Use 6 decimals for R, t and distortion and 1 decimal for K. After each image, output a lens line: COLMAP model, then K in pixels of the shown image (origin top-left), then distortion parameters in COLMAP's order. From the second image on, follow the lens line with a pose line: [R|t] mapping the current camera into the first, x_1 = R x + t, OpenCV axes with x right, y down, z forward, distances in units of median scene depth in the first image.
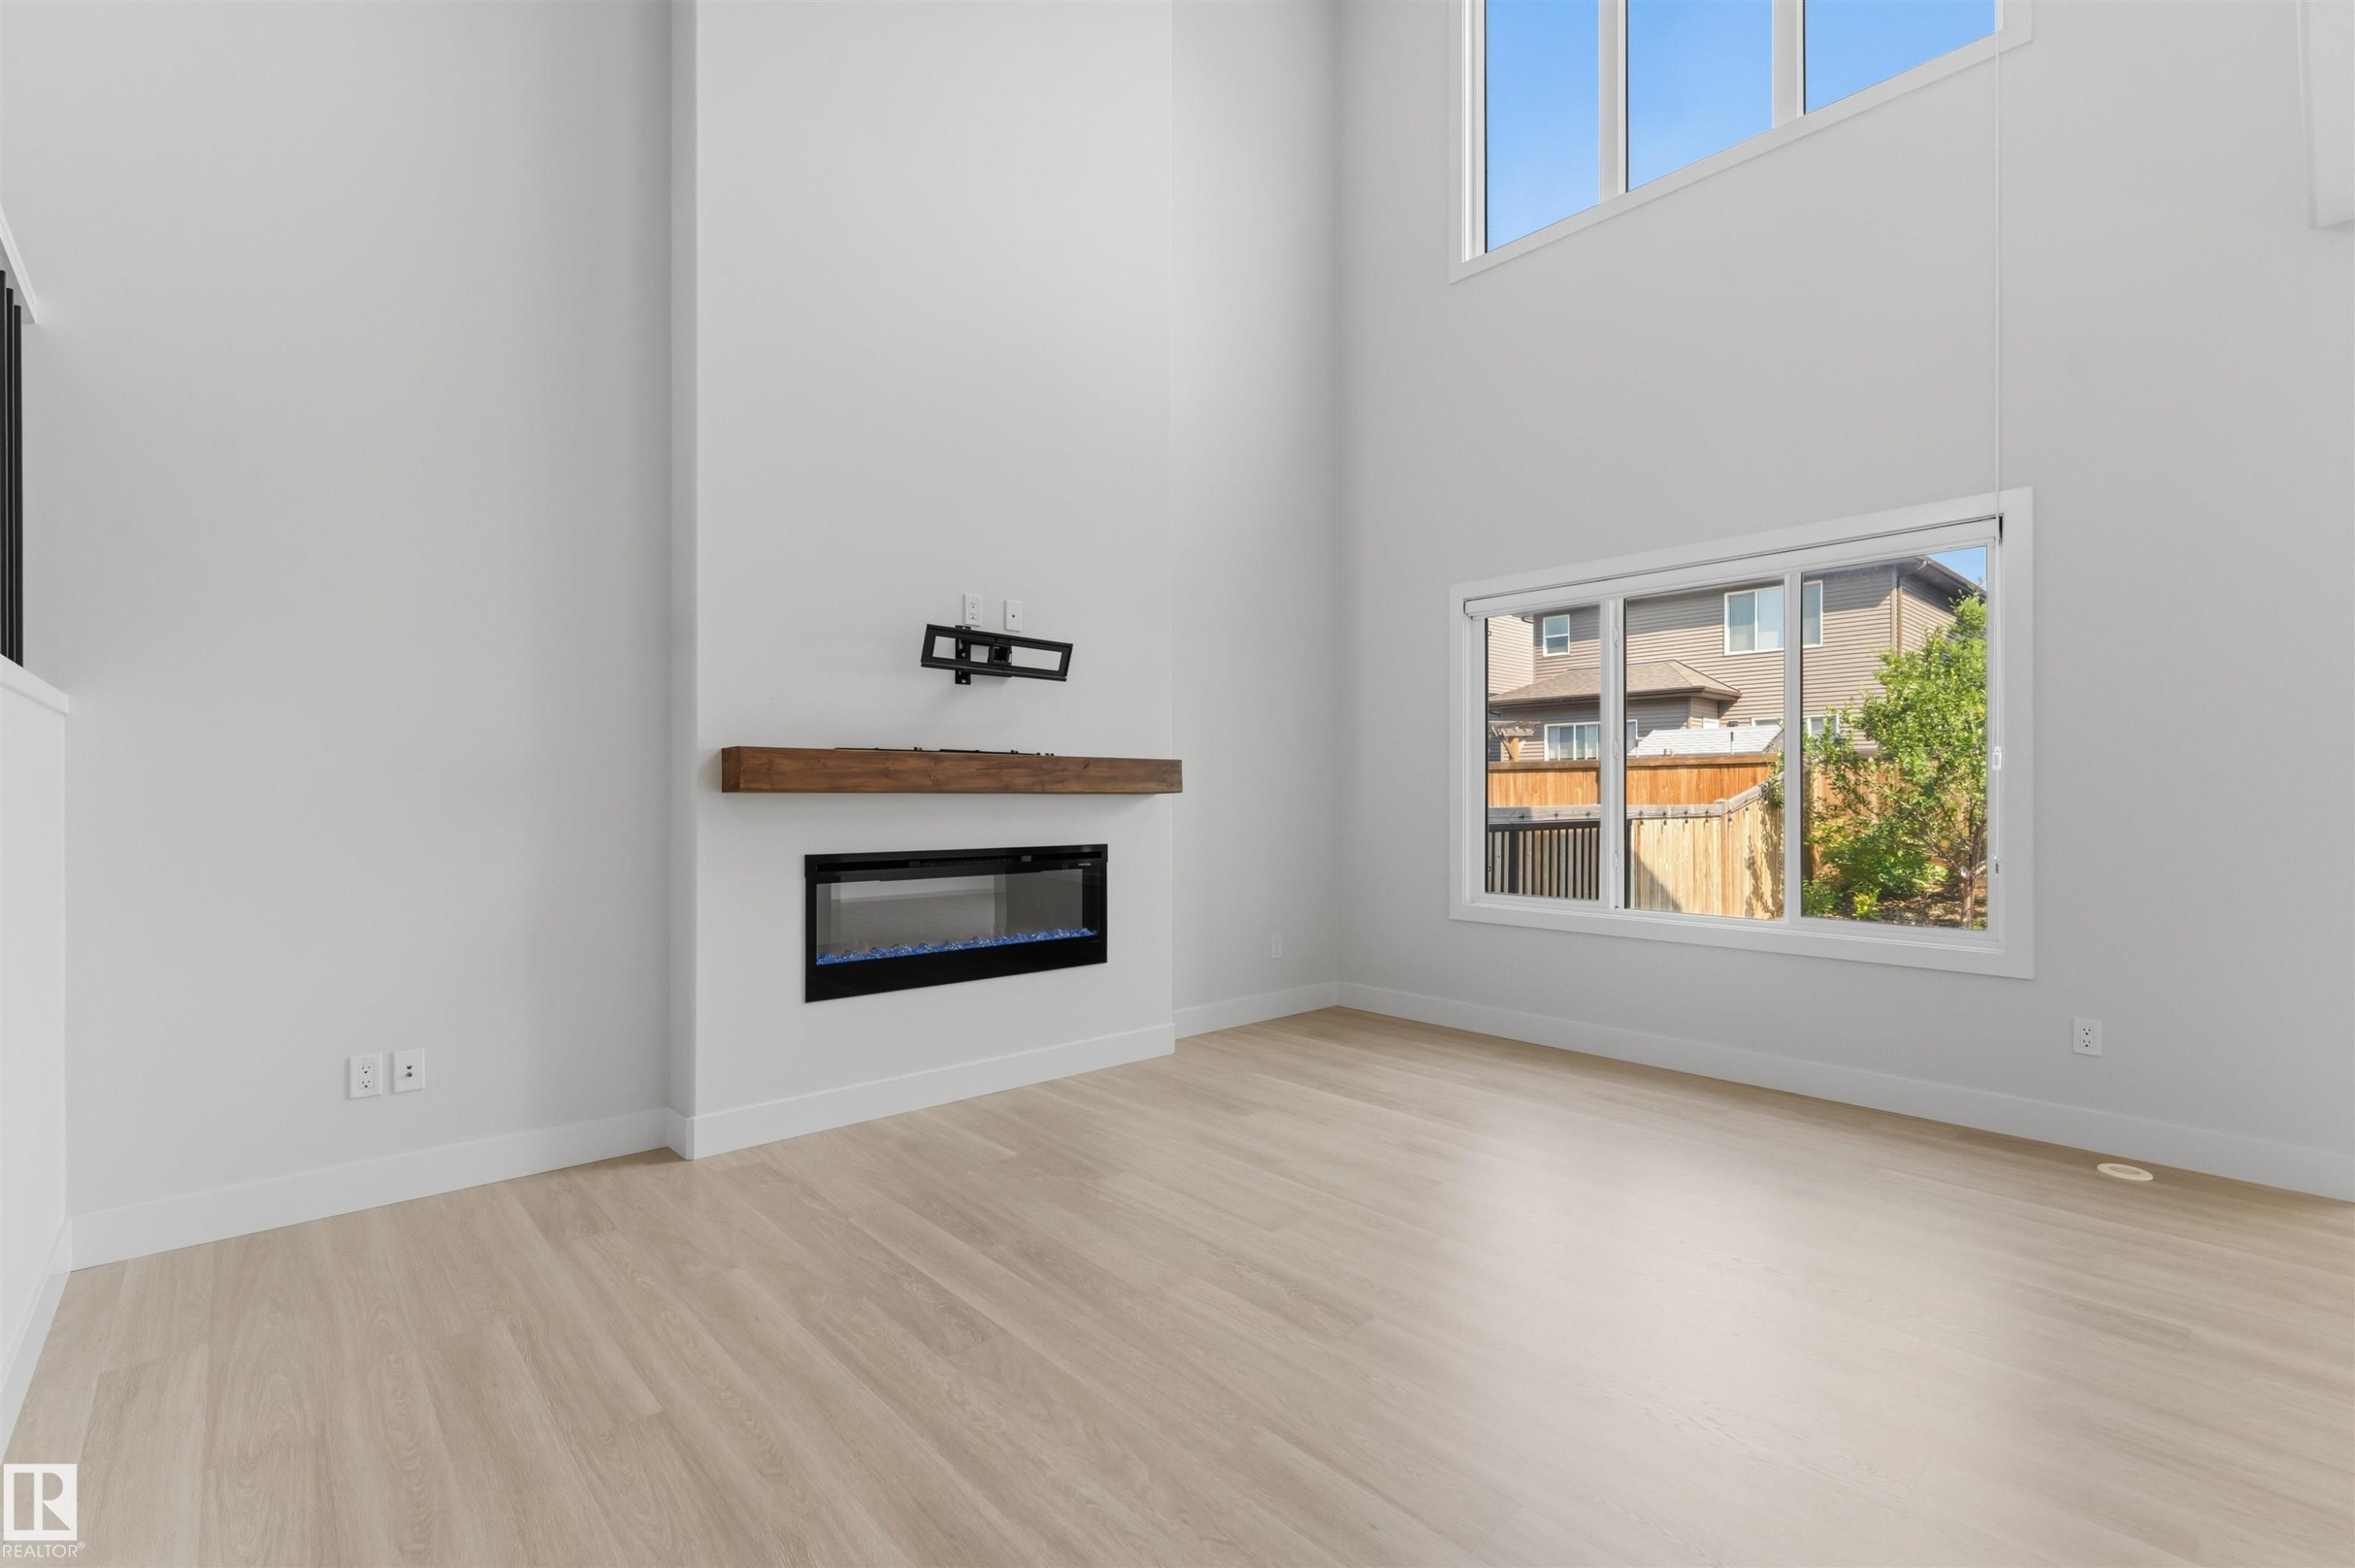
lens RADIAL K [[1049.2, 0, 1178.2], [0, 1049.2, 790.8], [0, 0, 1]] dist [-0.003140, -0.000335]
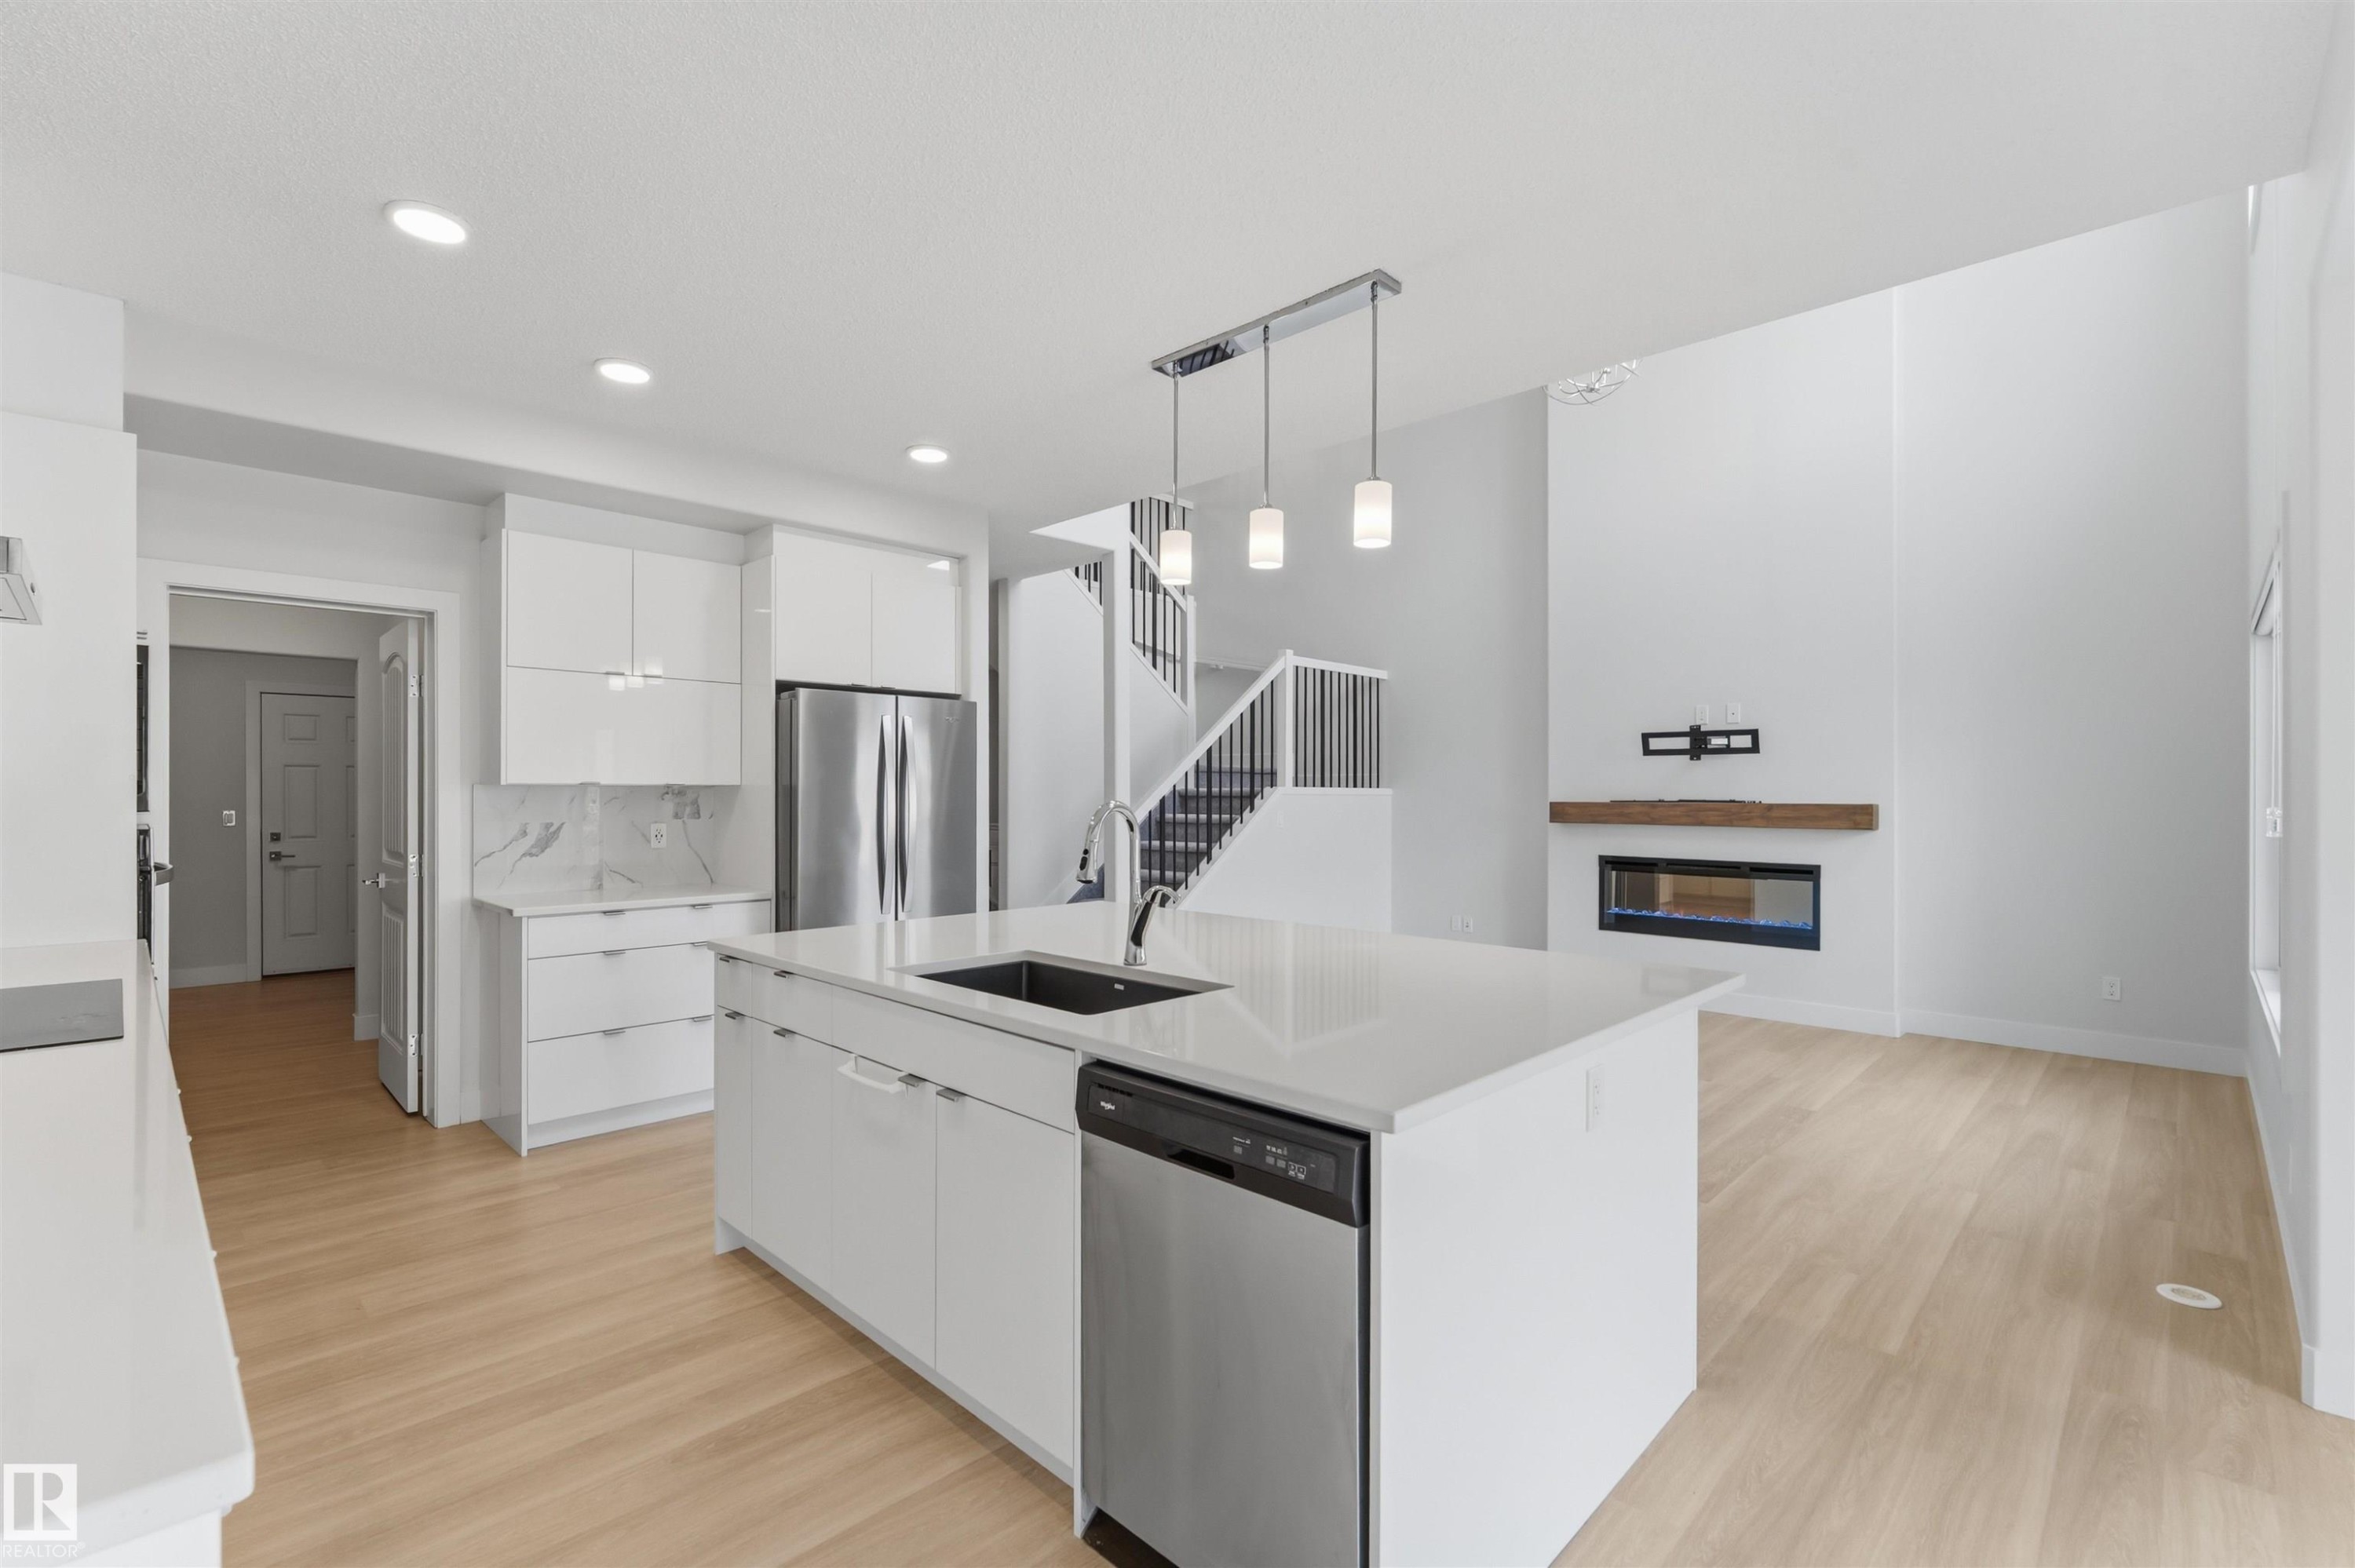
lens RADIAL K [[1049.2, 0, 1178.2], [0, 1049.2, 790.8], [0, 0, 1]] dist [-0.003140, -0.000335]
pose [[0.073213, -0.001122, -0.997316, 1.410110], [0.002553, 0.999996, -0.000938, -0.054510], [0.997313, -0.002477, 0.073215, 0.063008]]
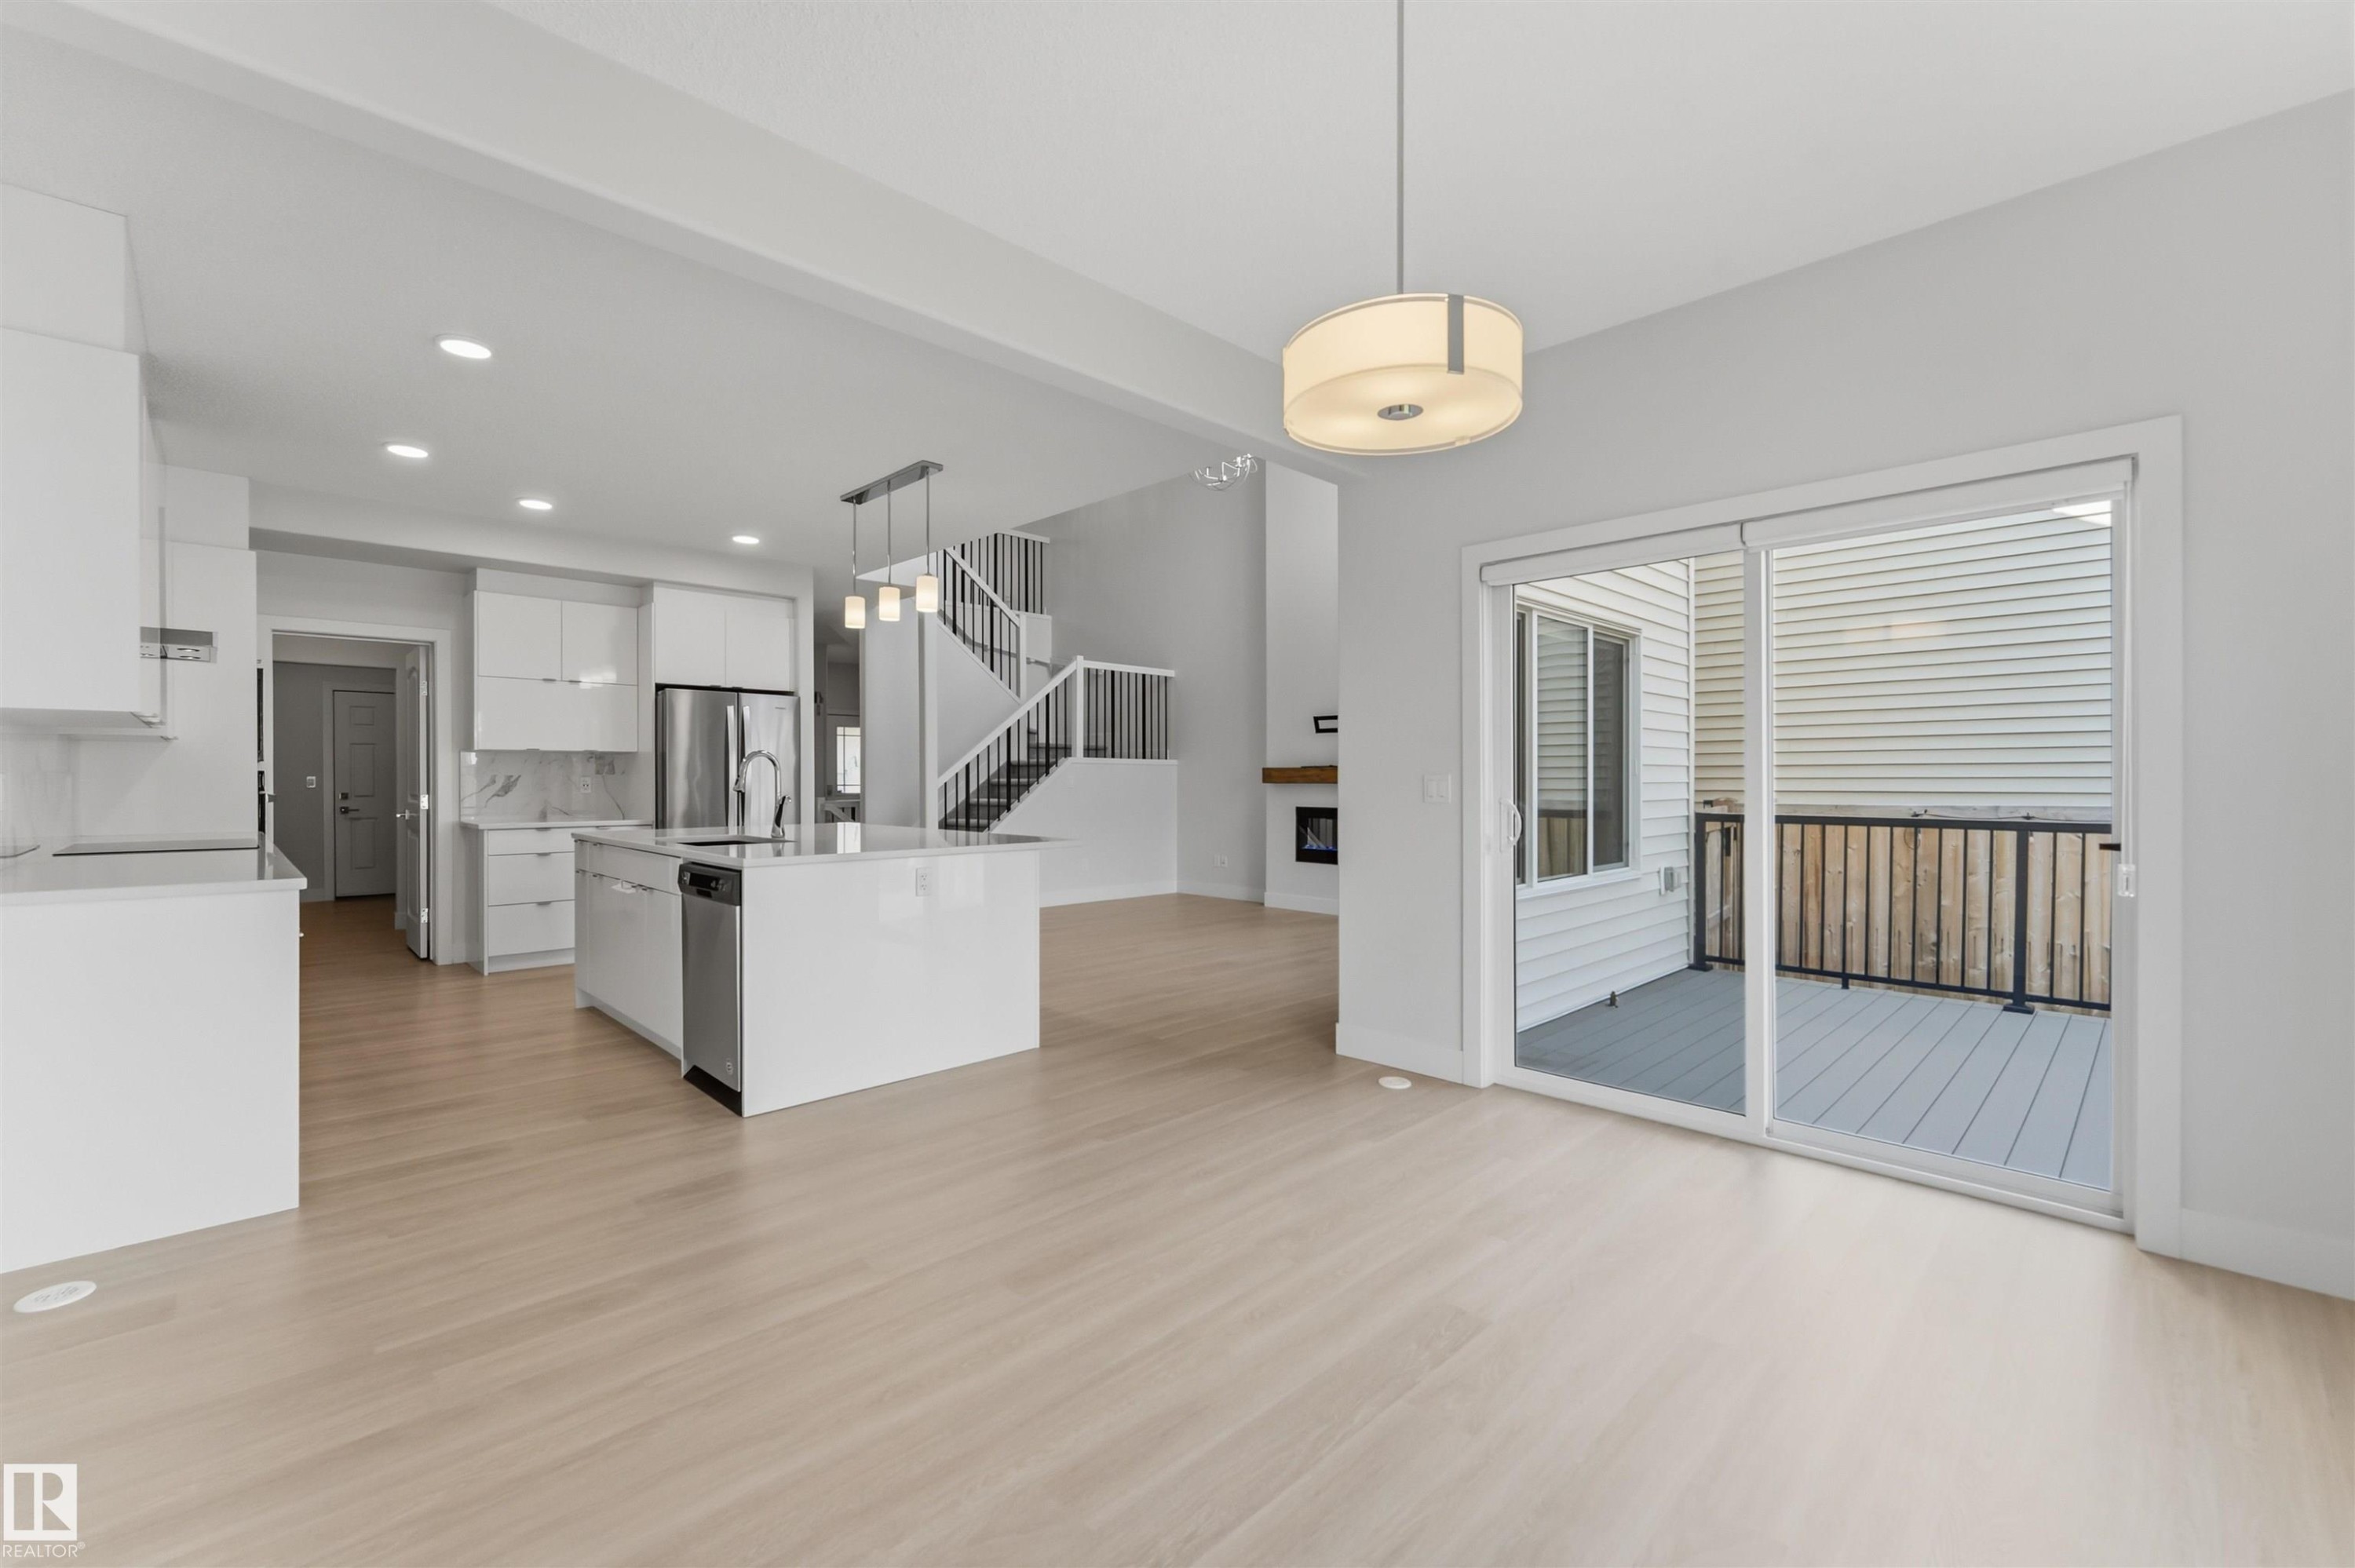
lens RADIAL K [[990.9, 0, 1171.1], [0, 990.9, 778.1], [0, 0, 1]] dist [-0.001400, -0.000121]
pose [[0.049142, 0.000886, -0.998791, 1.966466], [0.004276, 0.999990, 0.001097, -0.014422], [0.998783, -0.004325, 0.049138, 0.508477]]
